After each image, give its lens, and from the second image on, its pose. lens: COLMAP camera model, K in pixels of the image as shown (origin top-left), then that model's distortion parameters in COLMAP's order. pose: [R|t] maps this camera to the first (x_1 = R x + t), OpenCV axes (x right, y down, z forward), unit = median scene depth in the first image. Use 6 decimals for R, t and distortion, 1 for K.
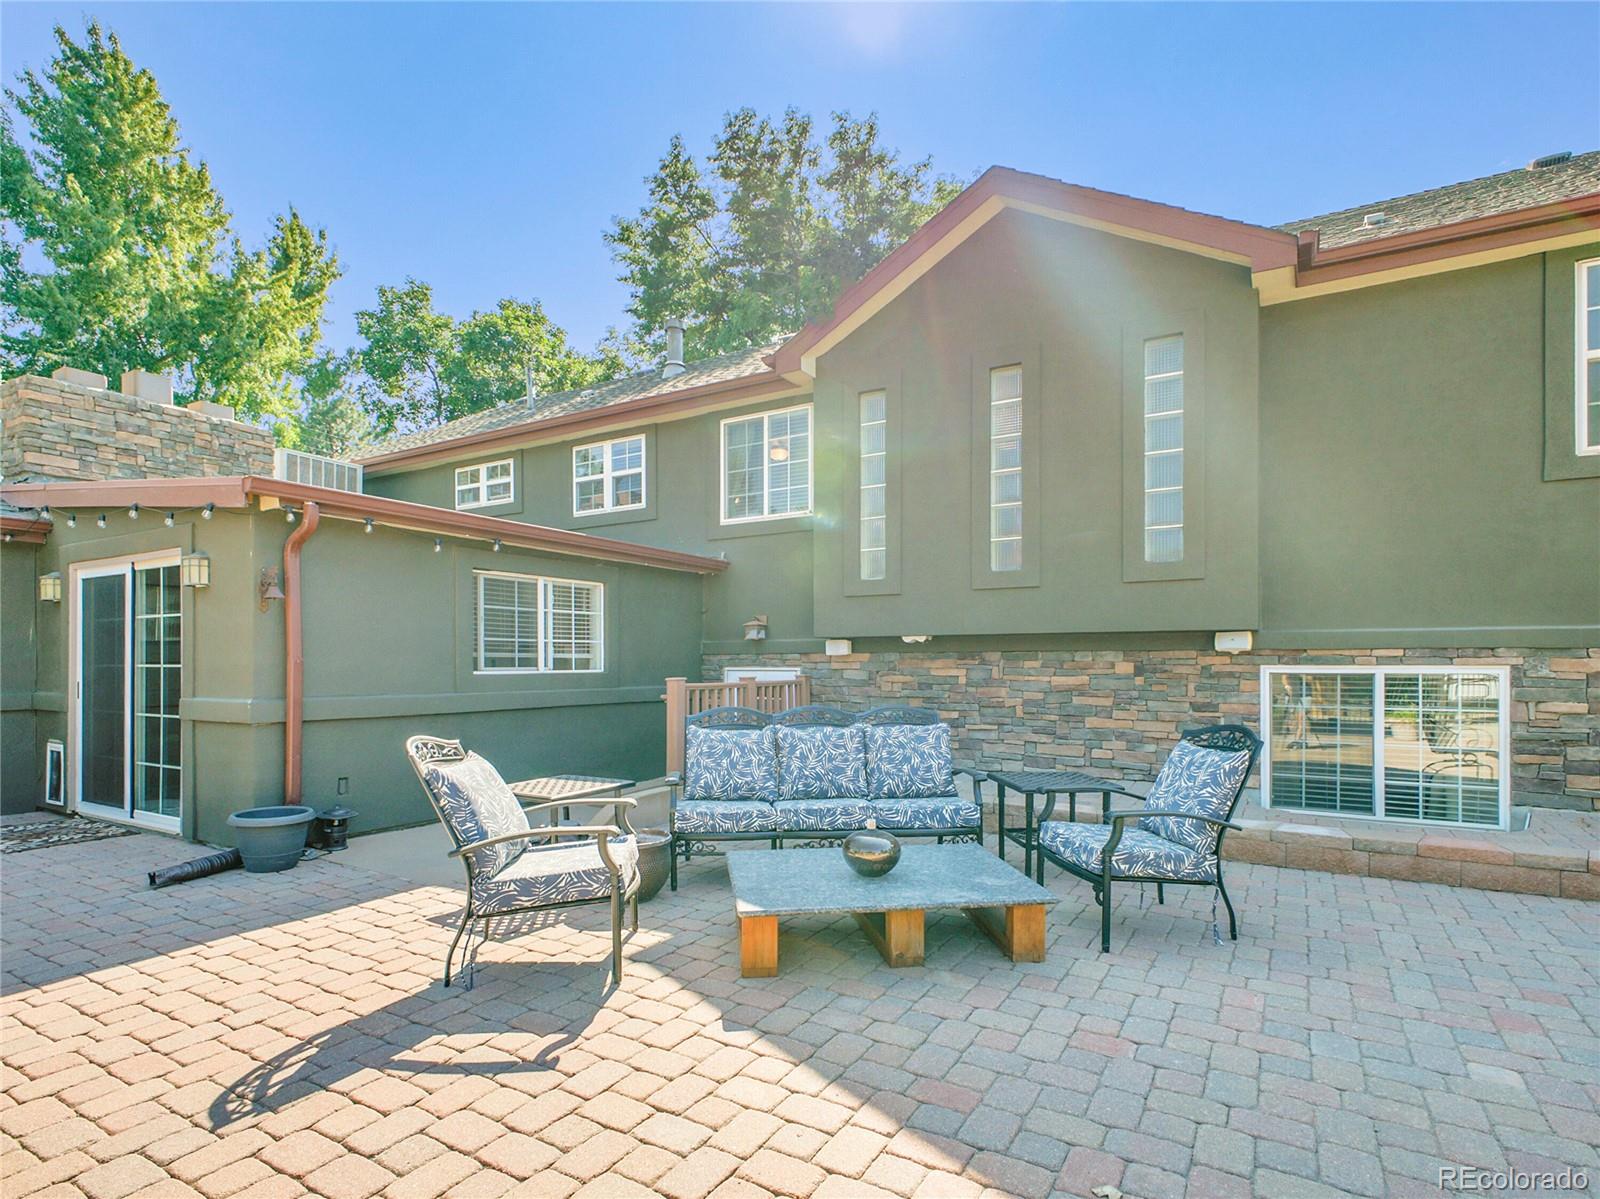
lens RADIAL K [[808.0, 0, 890.2], [0, 808.0, 652.2], [0, 0, 1]] dist [0.000993, 0.001527]
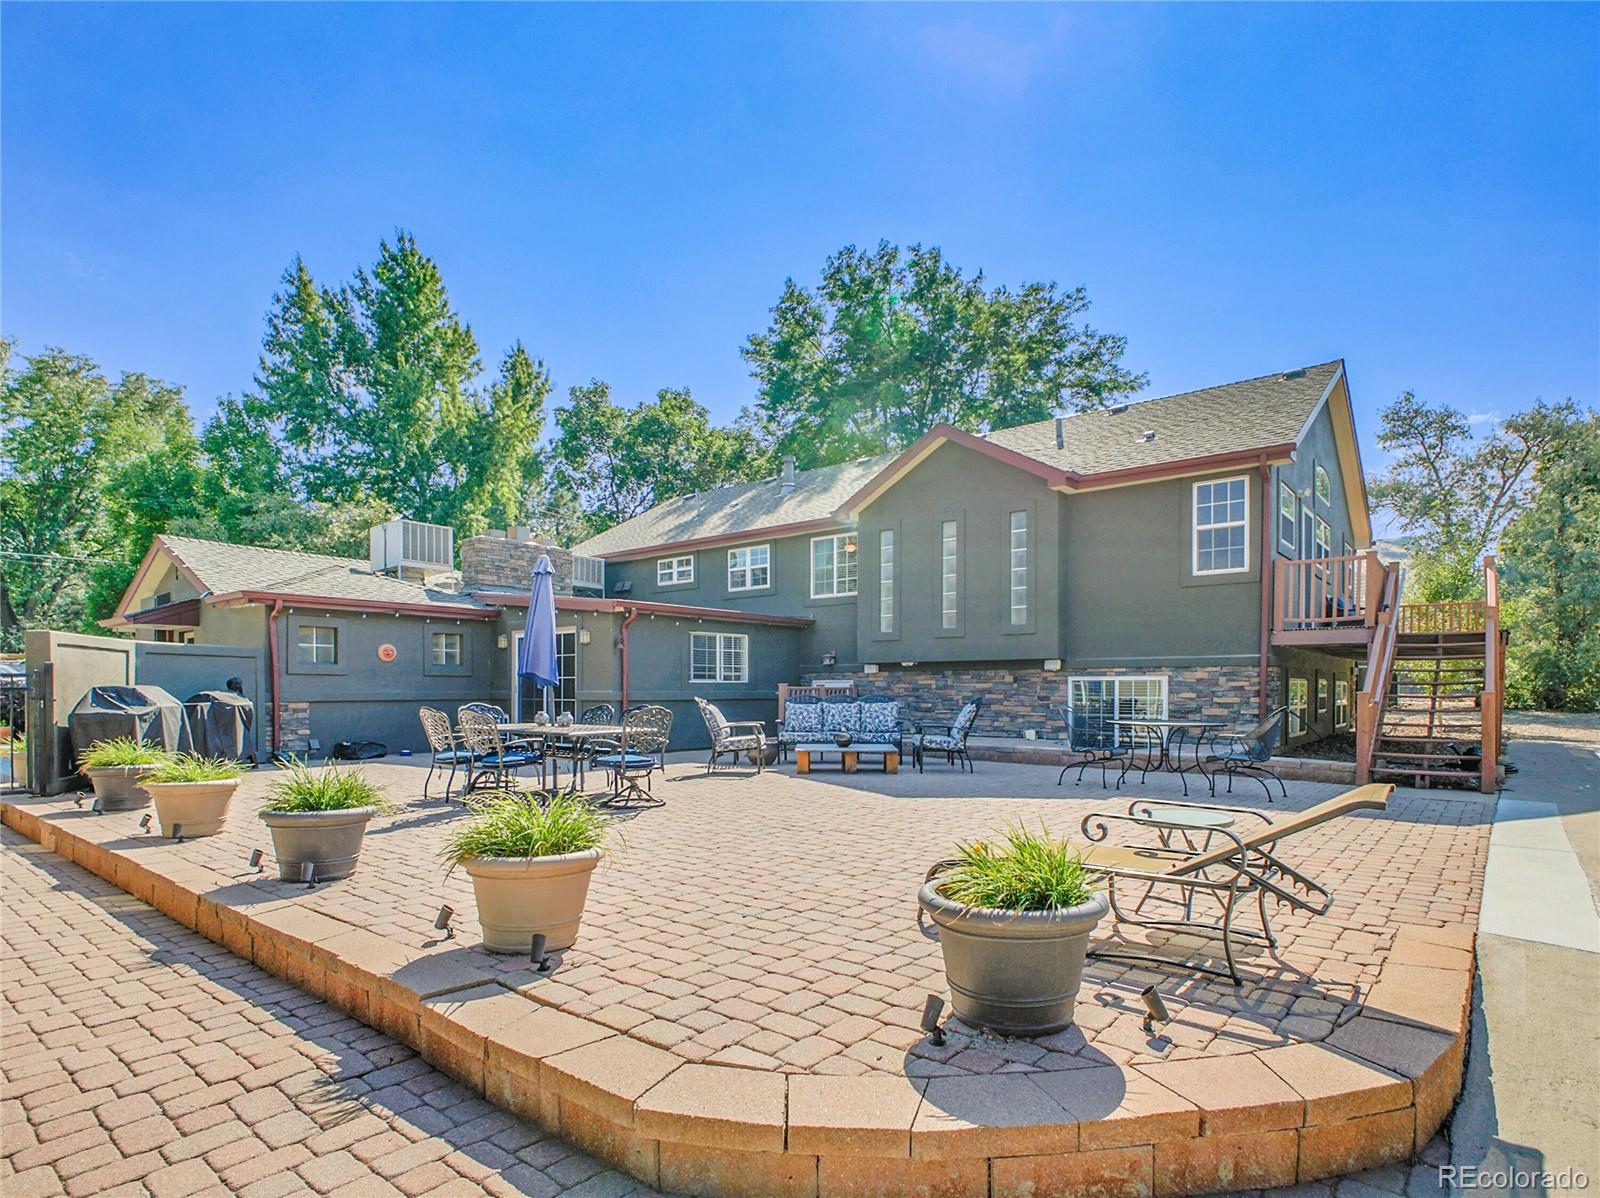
lens RADIAL K [[908.3, 0, 799.5], [0, 908.3, 644.8], [0, 0, 1]] dist [-0.000577, -0.000172]
pose [[0.965066, -0.010392, -0.261800, 0.315968], [0.000854, 0.999333, -0.036520, 0.014600], [0.262004, 0.035020, 0.964431, -1.010681]]
